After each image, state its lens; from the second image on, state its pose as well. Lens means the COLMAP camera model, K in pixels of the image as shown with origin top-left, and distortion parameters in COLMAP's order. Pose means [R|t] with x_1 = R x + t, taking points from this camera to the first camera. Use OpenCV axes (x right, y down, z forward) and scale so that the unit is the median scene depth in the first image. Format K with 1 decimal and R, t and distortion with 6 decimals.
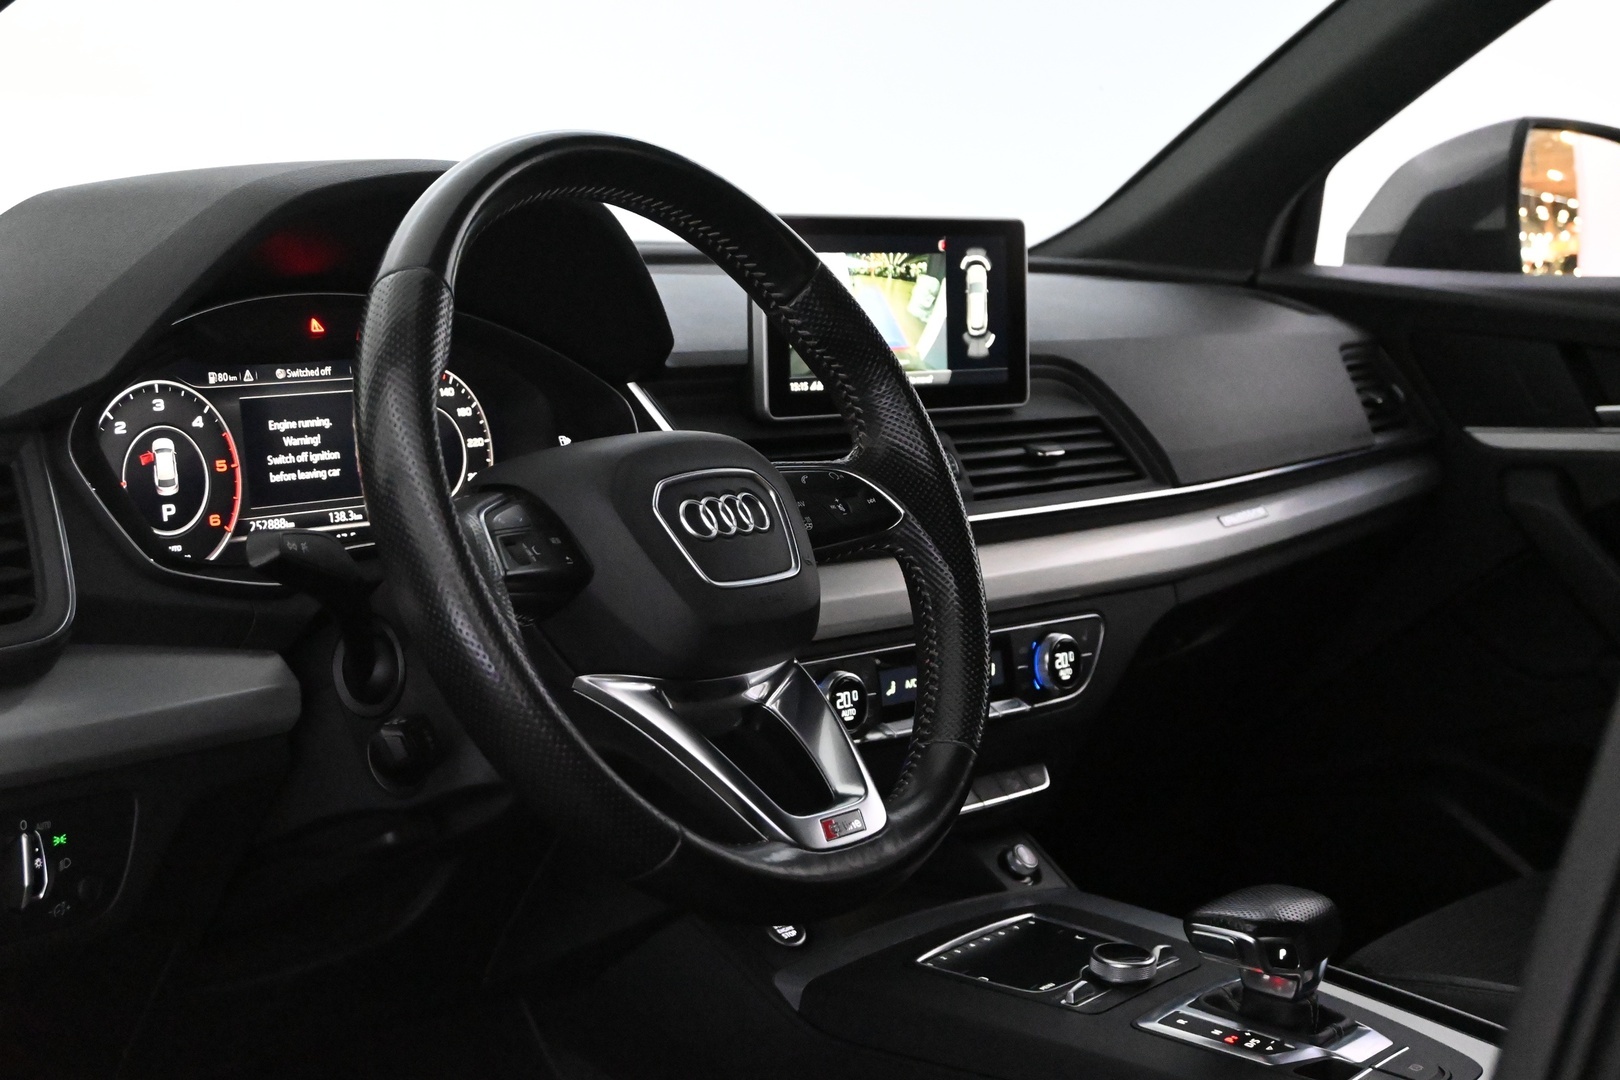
lens RADIAL K [[2661.3, 0, 810.5], [0, 2661.3, 543.0], [0, 0, 1]] dist [-0.123461, 0.000000]
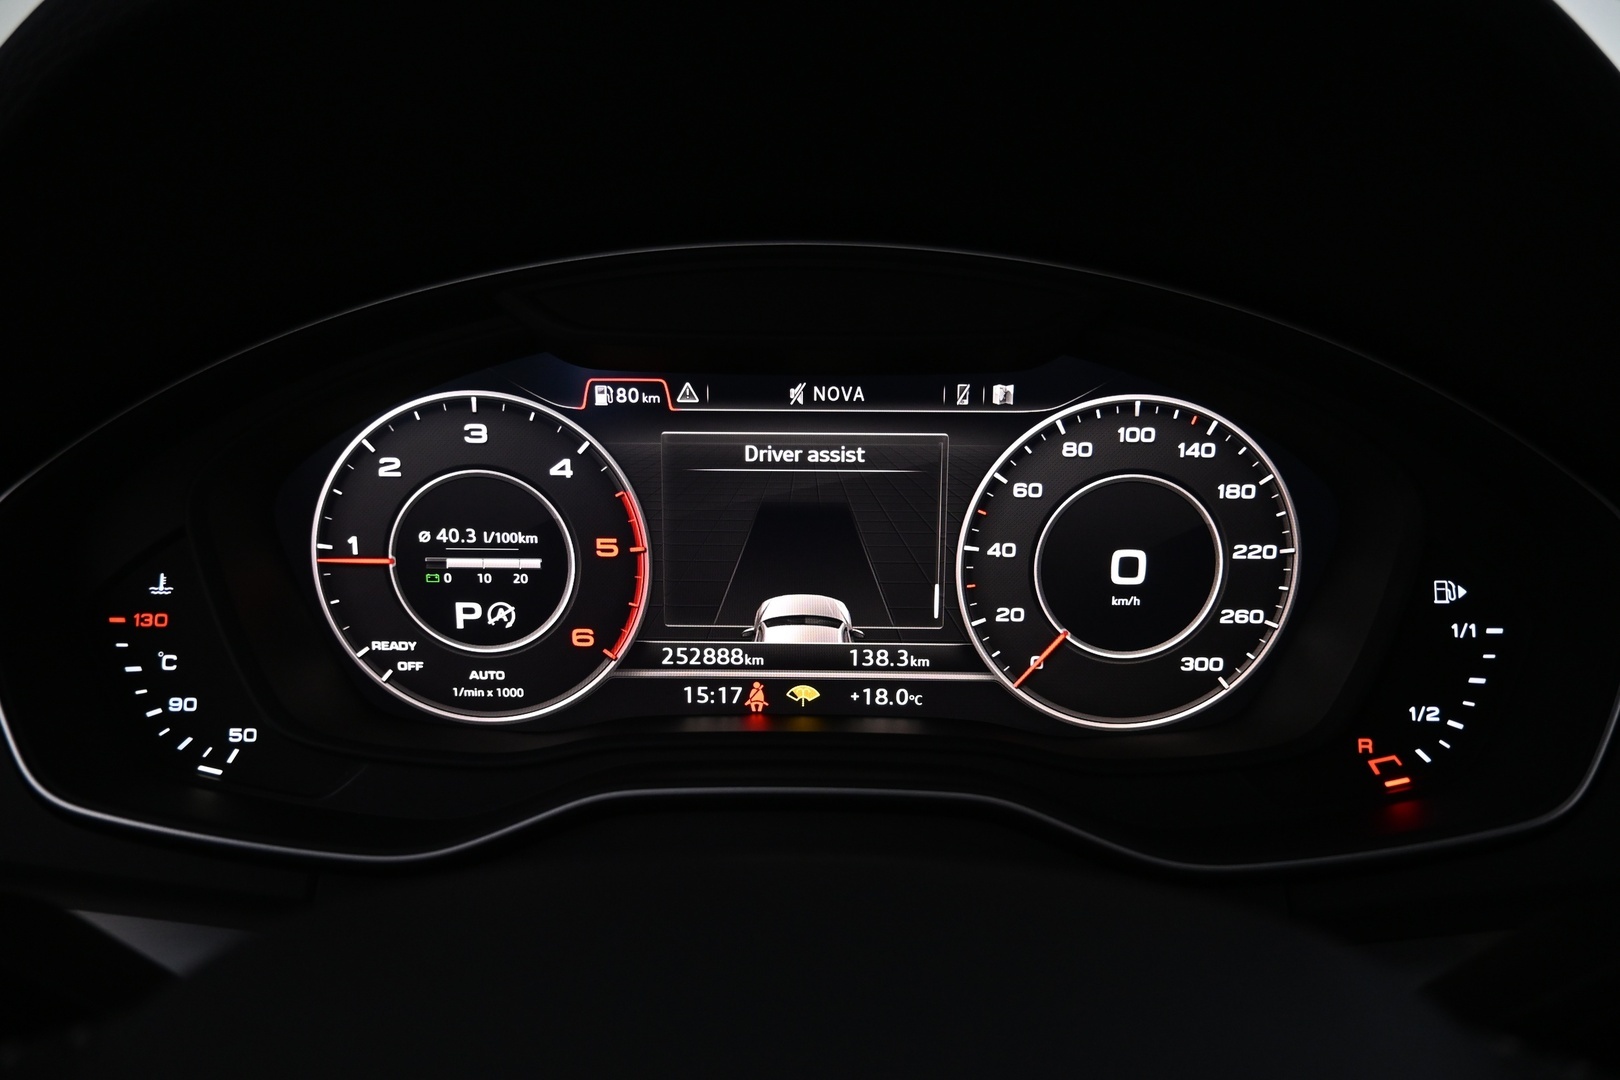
lens RADIAL K [[1124.7, 0, 811.5], [0, 1124.7, 546.0], [0, 0, 1]] dist [0.007924, -0.003838]
pose [[0.577697, 0.244806, -0.778676, -0.007365], [-0.095318, 0.967672, 0.233508, -0.090247], [0.810667, -0.060675, 0.582356, 0.889780]]
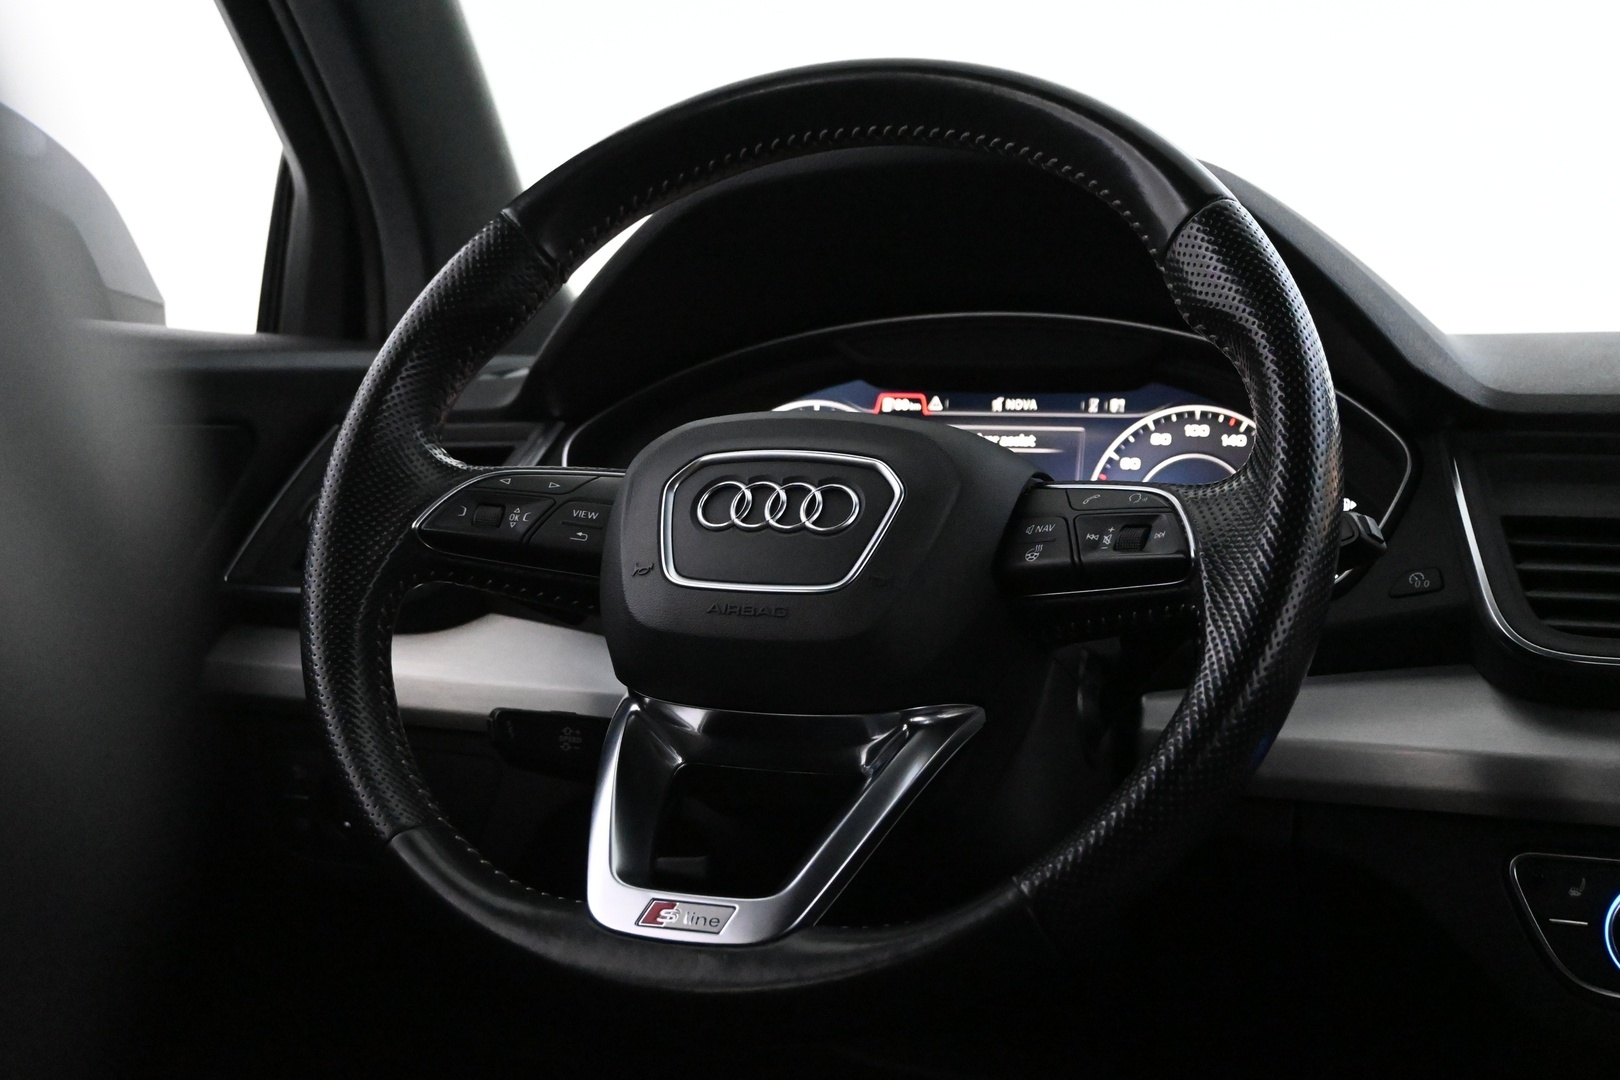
lens RADIAL K [[2348.3, 0, 814.6], [0, 2348.3, 552.1], [0, 0, 1]] dist [0.010250, 0.000000]
pose [[0.256775, 0.008084, -0.966437, 0.581983], [-0.148016, 0.988497, -0.031059, 0.020803], [0.955070, 0.151023, 0.255018, 0.762162]]
